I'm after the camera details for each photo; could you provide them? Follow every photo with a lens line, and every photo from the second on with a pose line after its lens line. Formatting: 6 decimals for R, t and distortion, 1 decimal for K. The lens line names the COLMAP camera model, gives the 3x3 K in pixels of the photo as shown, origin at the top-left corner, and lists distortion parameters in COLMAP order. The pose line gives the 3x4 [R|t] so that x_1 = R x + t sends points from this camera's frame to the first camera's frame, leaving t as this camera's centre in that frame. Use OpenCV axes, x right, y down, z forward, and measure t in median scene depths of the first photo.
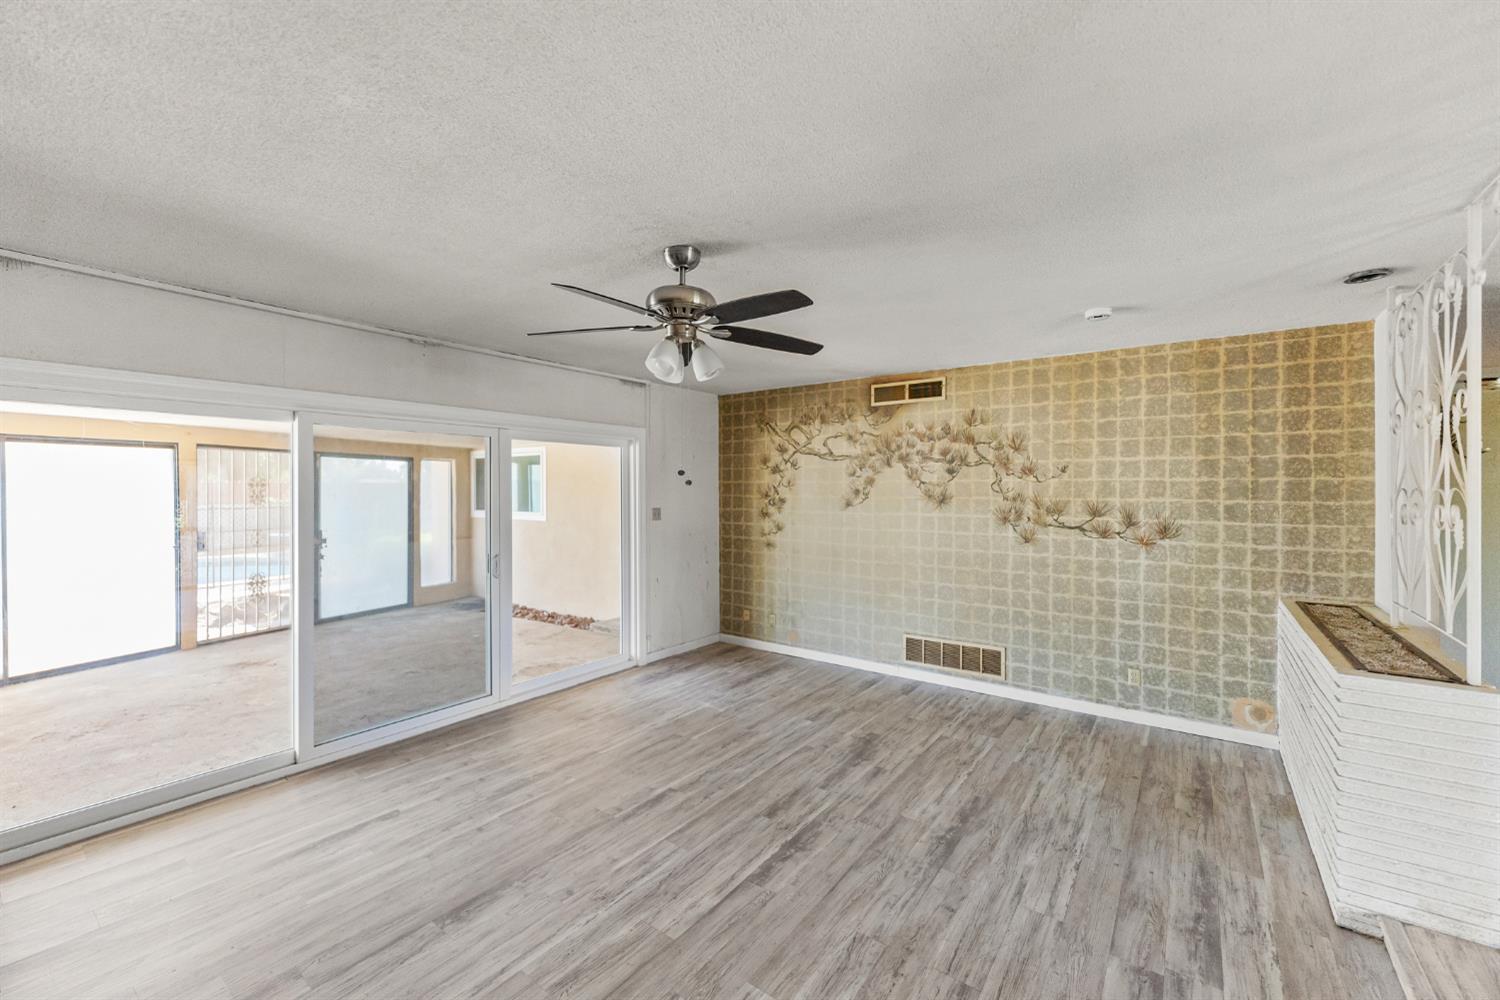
lens RADIAL K [[602.2, 0, 752.4], [0, 602.2, 494.3], [0, 0, 1]] dist [0.002237, 0.000392]
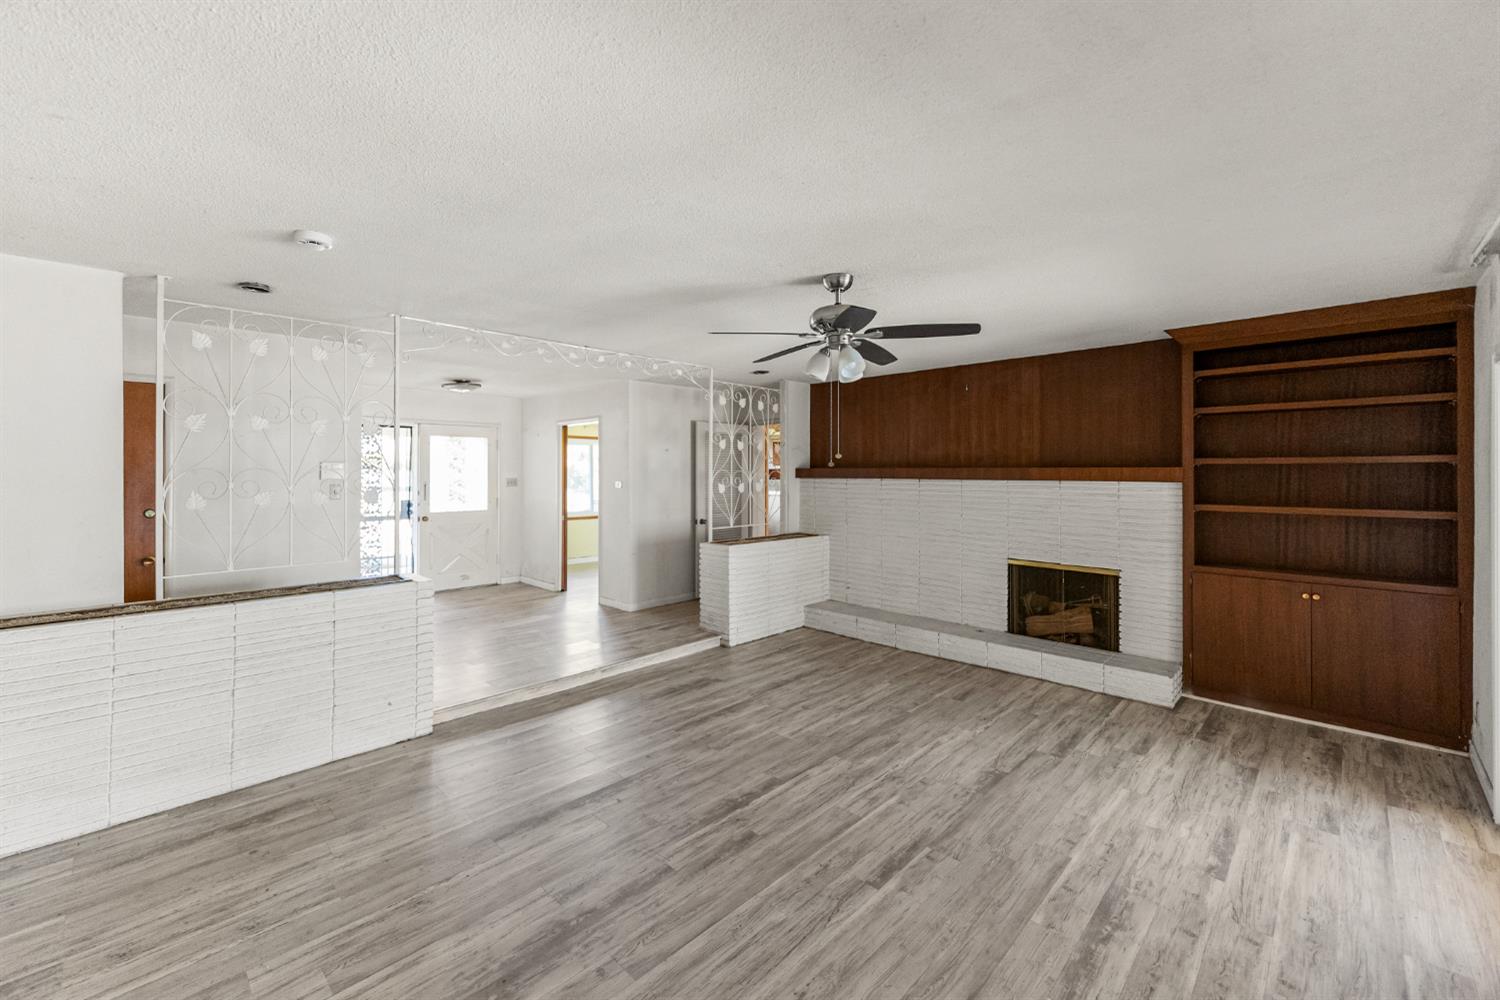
lens RADIAL K [[602.2, 0, 745.0], [0, 602.2, 468.7], [0, 0, 1]] dist [0.002237, 0.000392]
pose [[-0.988791, -0.000246, 0.149305, -0.096421], [0.000505, 0.999987, 0.004991, -0.013455], [-0.149304, 0.005011, -0.988779, 1.891768]]
